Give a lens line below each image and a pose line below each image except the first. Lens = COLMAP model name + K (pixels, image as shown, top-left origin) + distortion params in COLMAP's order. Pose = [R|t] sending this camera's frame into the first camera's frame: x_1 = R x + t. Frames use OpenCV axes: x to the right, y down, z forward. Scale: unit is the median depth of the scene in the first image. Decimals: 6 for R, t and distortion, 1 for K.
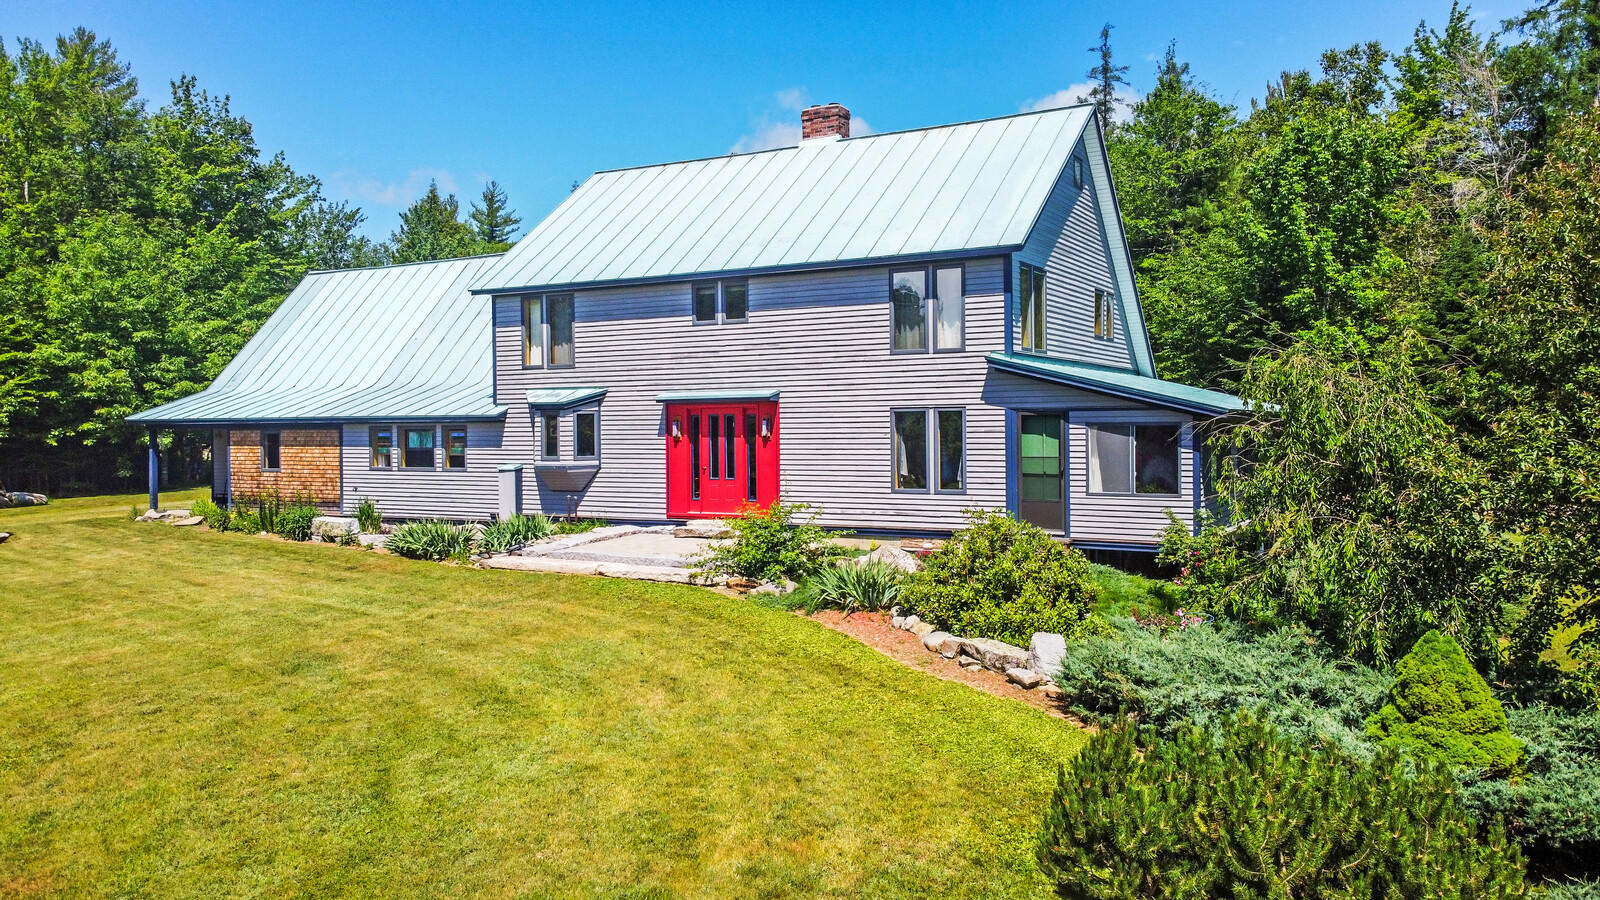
lens RADIAL K [[1211.2, 0, 800.0], [0, 1211.2, 447.1], [0, 0, 1]] dist [0.019503, -0.016479]
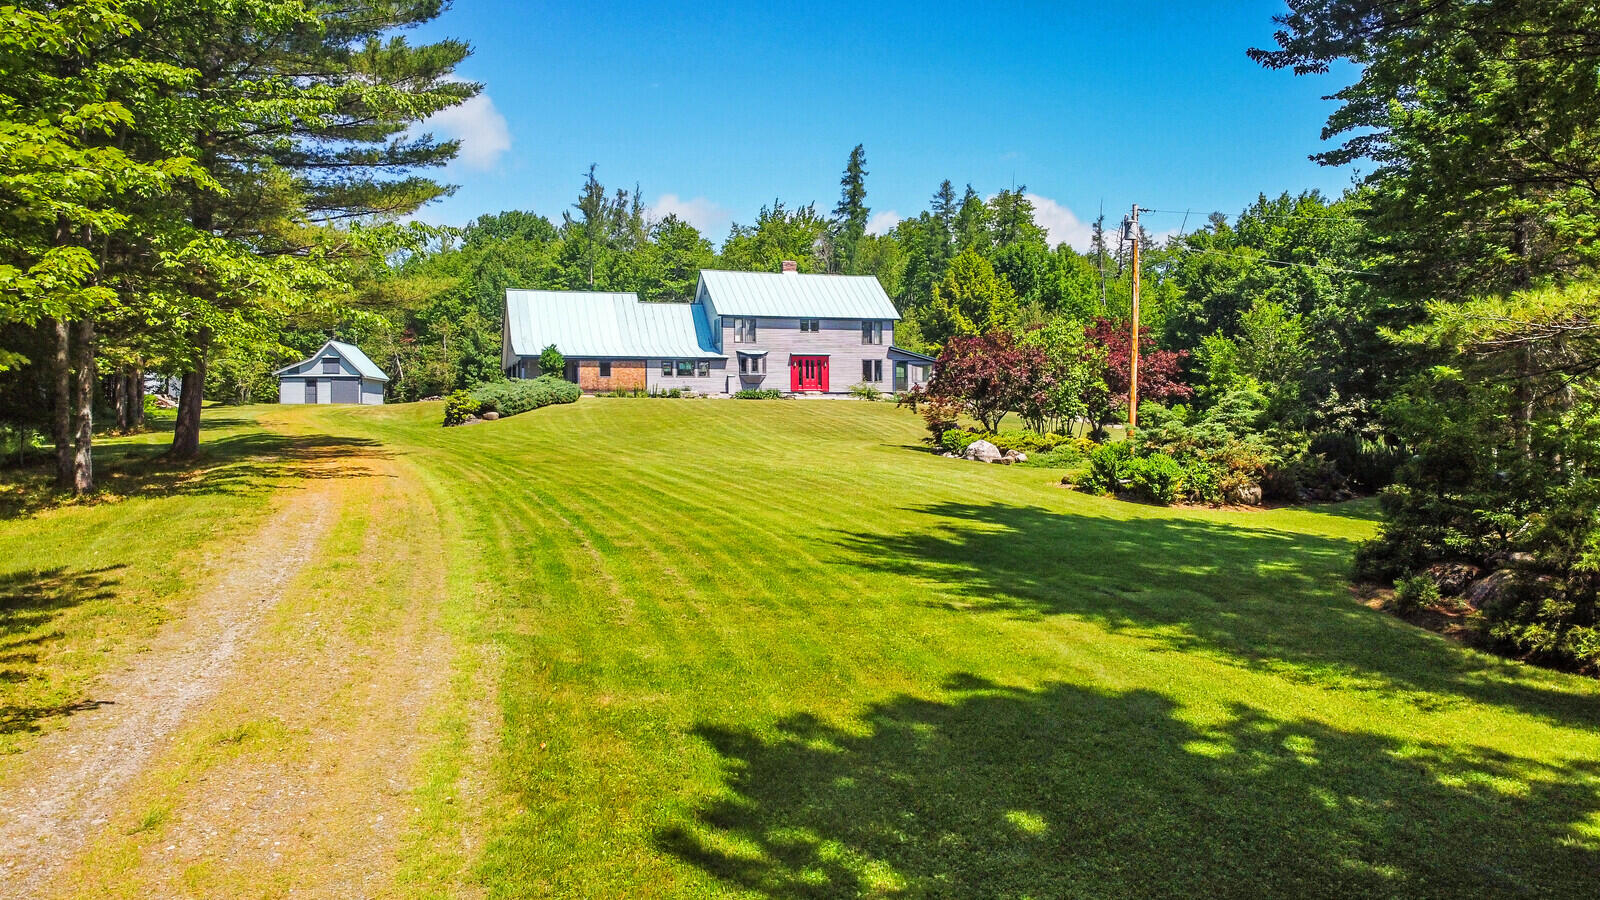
lens RADIAL K [[1211.2, 0, 799.9], [0, 1211.2, 450.2], [0, 0, 1]] dist [0.019503, -0.016479]
pose [[0.658893, -0.037487, 0.751302, -2.615222], [-0.002279, 0.998653, 0.051827, 0.049070], [-0.752233, -0.035861, 0.657920, -1.189599]]
